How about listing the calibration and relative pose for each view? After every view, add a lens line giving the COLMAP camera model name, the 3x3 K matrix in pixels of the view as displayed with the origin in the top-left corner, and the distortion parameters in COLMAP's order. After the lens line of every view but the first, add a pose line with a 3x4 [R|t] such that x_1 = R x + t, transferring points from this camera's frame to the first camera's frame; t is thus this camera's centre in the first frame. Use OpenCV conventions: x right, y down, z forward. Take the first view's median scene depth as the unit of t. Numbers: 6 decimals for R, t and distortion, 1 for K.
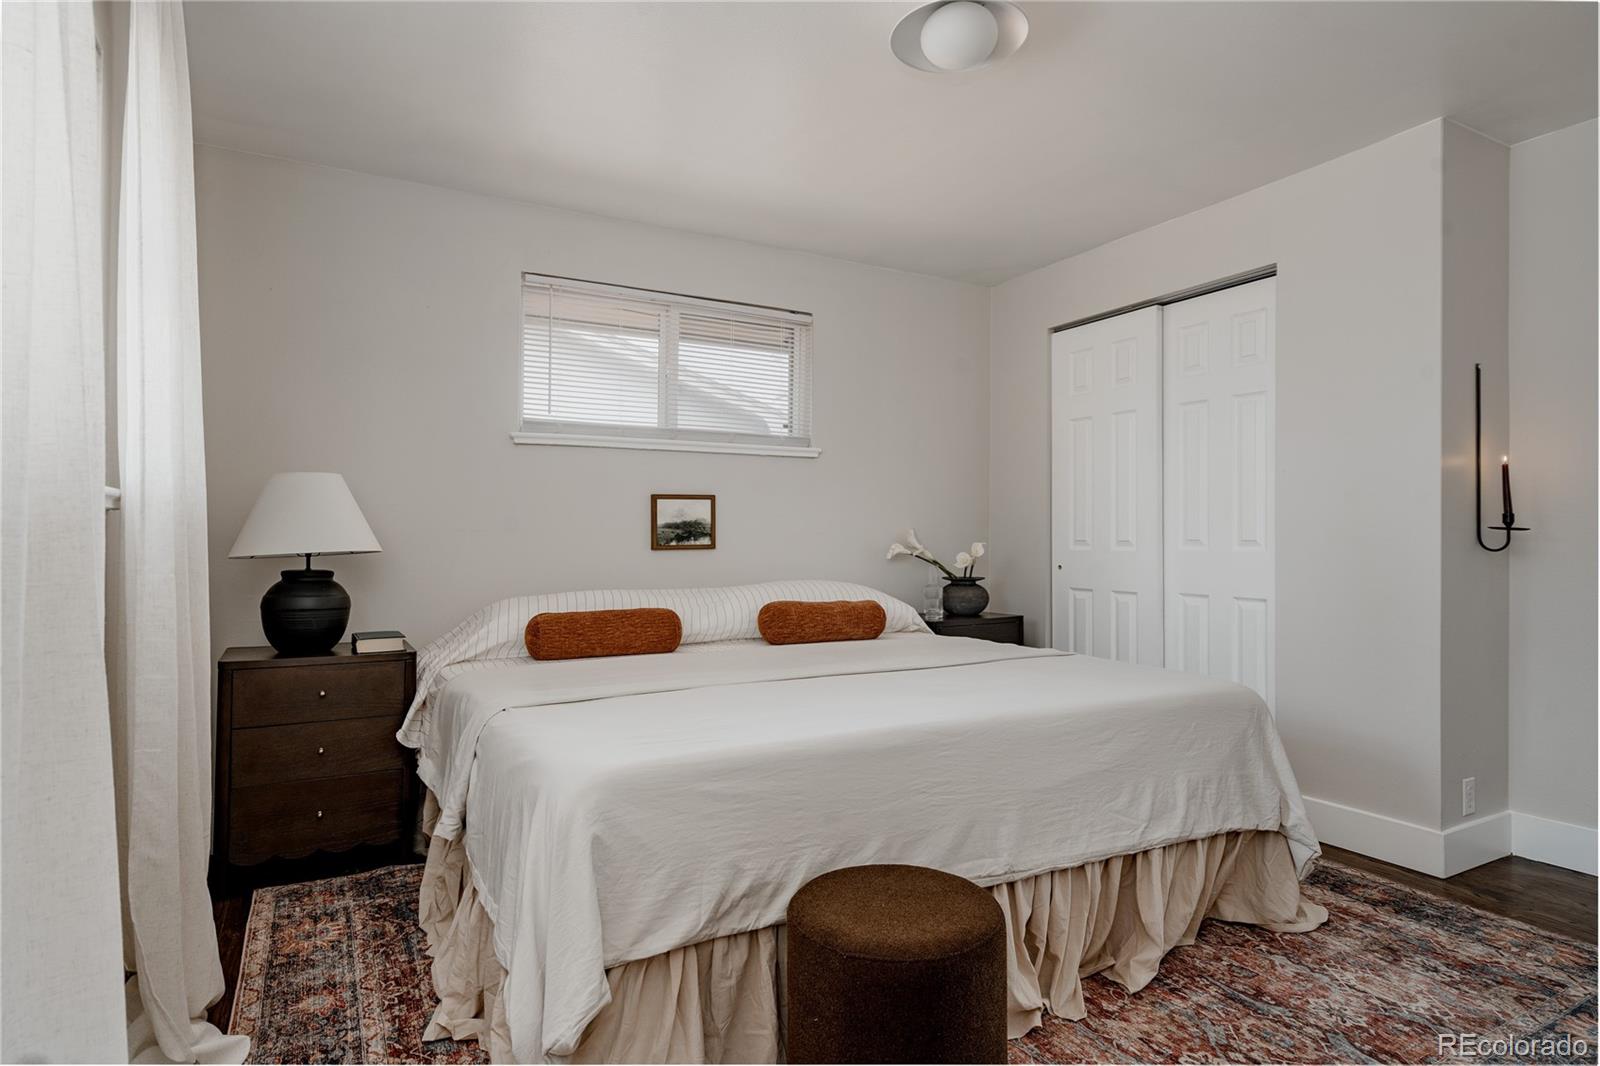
lens RADIAL K [[884.8, 0, 808.5], [0, 884.8, 534.4], [0, 0, 1]] dist [-0.000496, 0.000966]
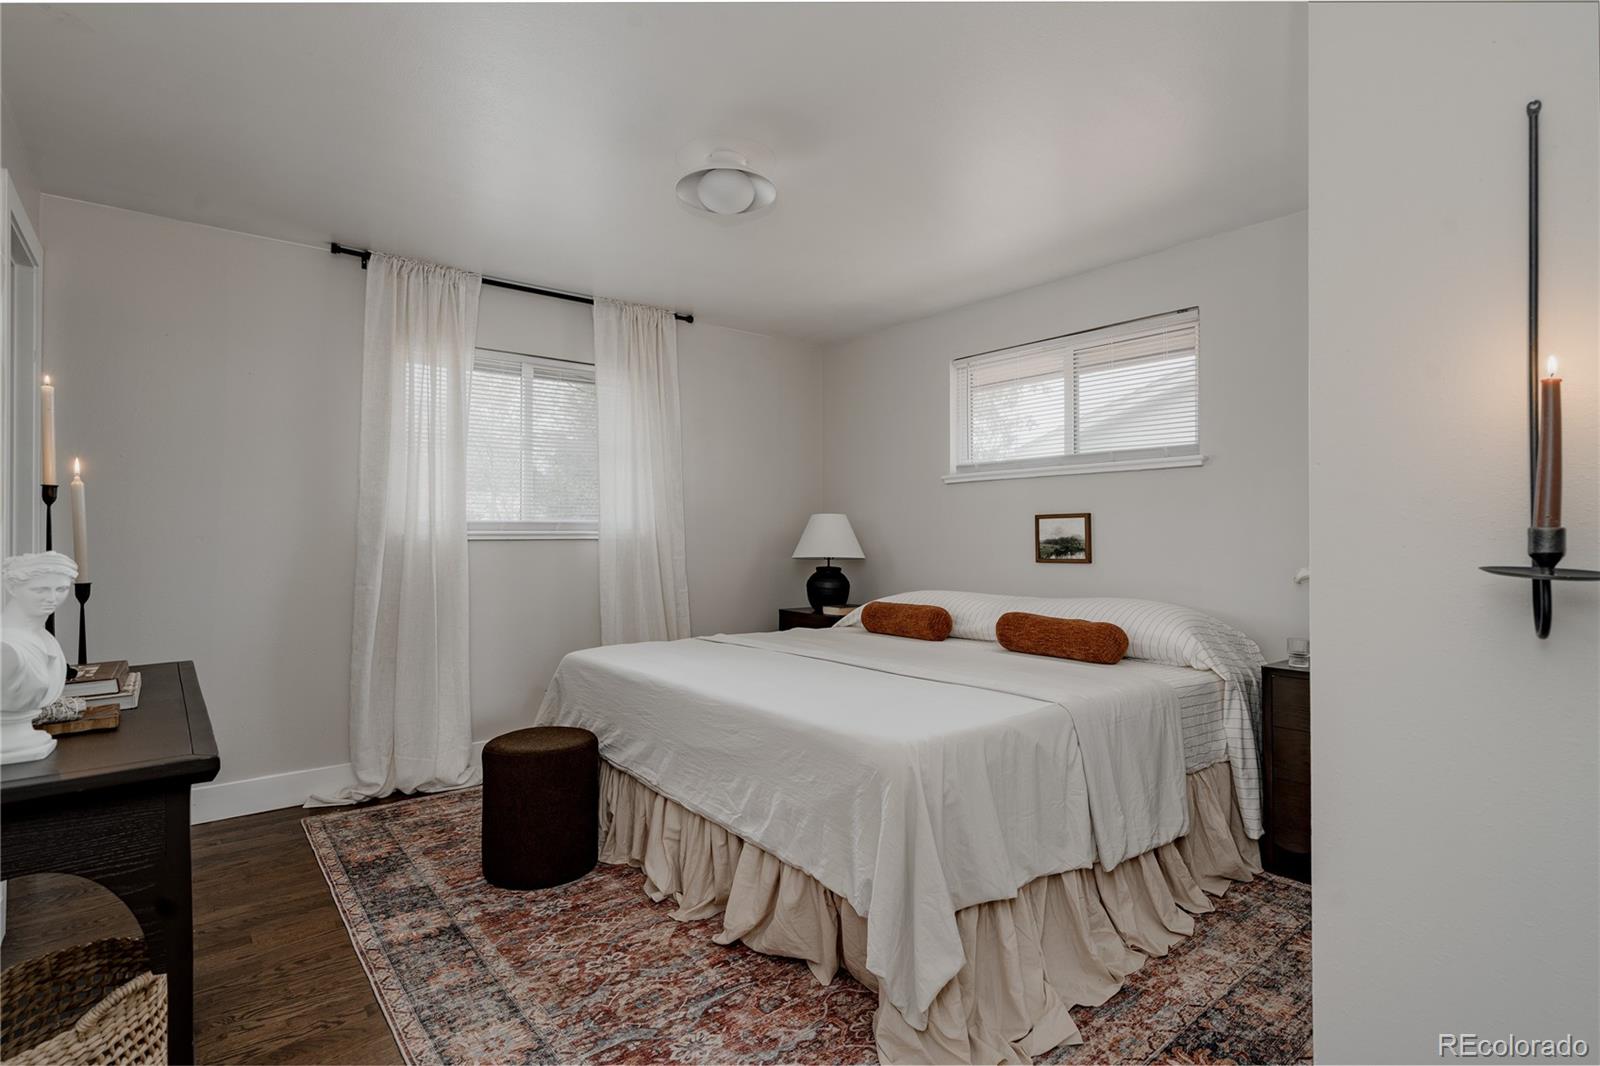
lens RADIAL K [[769.3, 0, 804.6], [0, 769.3, 541.0], [0, 0, 1]] dist [-0.002103, 0.000008]
pose [[0.192005, 0.003845, -0.981386, 0.762516], [0.001245, 0.999991, 0.004161, -0.015160], [0.981393, -0.002021, 0.191999, 0.498425]]
